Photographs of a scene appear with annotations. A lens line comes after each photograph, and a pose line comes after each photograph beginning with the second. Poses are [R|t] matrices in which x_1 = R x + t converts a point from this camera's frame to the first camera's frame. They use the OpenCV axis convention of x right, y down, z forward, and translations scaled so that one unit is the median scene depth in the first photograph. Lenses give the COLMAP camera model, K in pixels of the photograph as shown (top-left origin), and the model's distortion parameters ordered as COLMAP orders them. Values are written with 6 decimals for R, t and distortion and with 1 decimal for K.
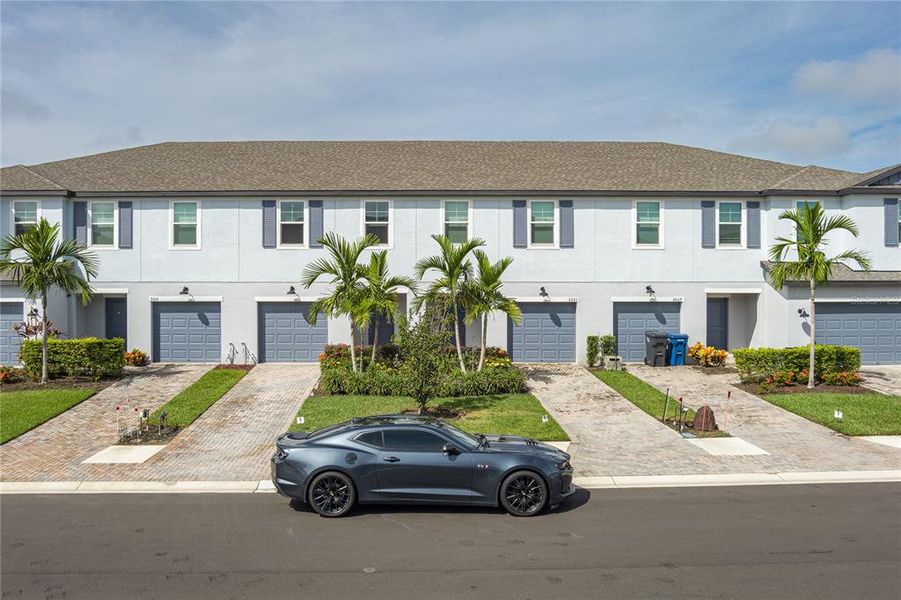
lens RADIAL K [[621.9, 0, 450.5], [0, 621.9, 300.0], [0, 0, 1]] dist [-0.046470, -0.002063]
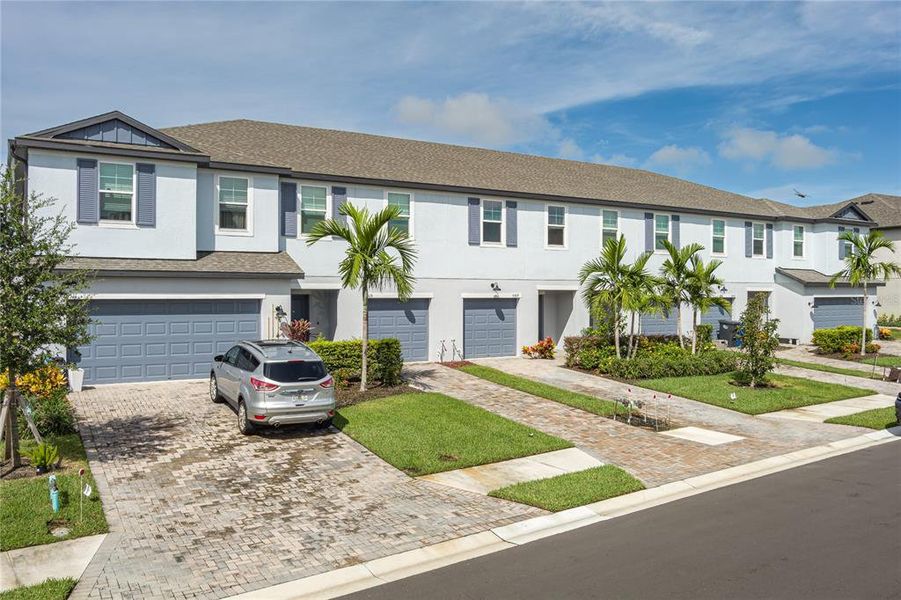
lens RADIAL K [[729.3, 0, 450.5], [0, 729.3, 300.0], [0, 0, 1]] dist [-0.058528, -0.006822]
pose [[0.854772, -0.003368, 0.518992, -0.942576], [0.000874, 0.999987, 0.005050, -0.000211], [-0.519002, -0.003863, 0.854764, 0.001544]]
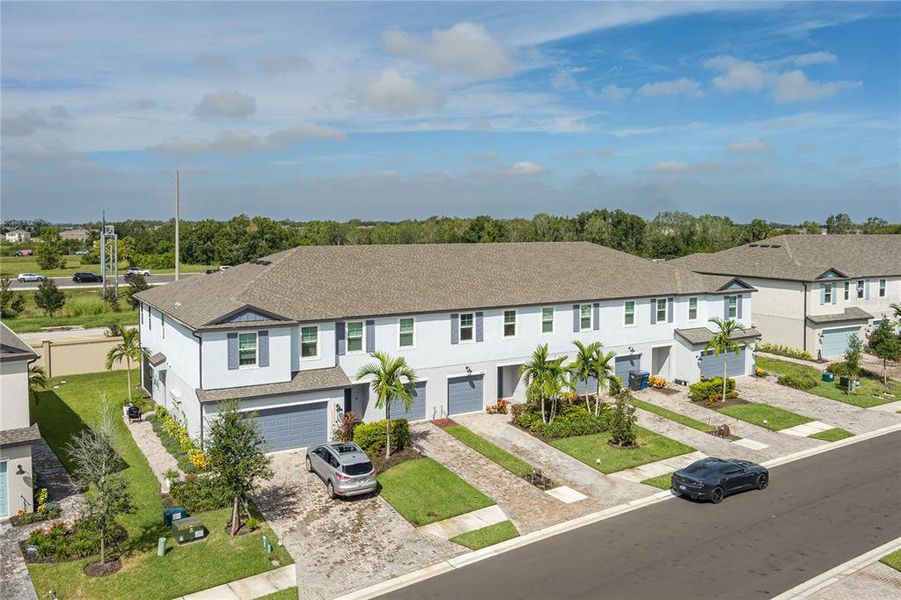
lens RADIAL K [[745.2, 0, 448.3], [0, 745.2, 253.3], [0, 0, 1]] dist [-0.002691, -0.155950]
pose [[0.859170, -0.021488, 0.511239, -1.274958], [0.001237, 0.999202, 0.039918, -0.391051], [-0.511689, -0.033664, 0.858511, -0.620757]]
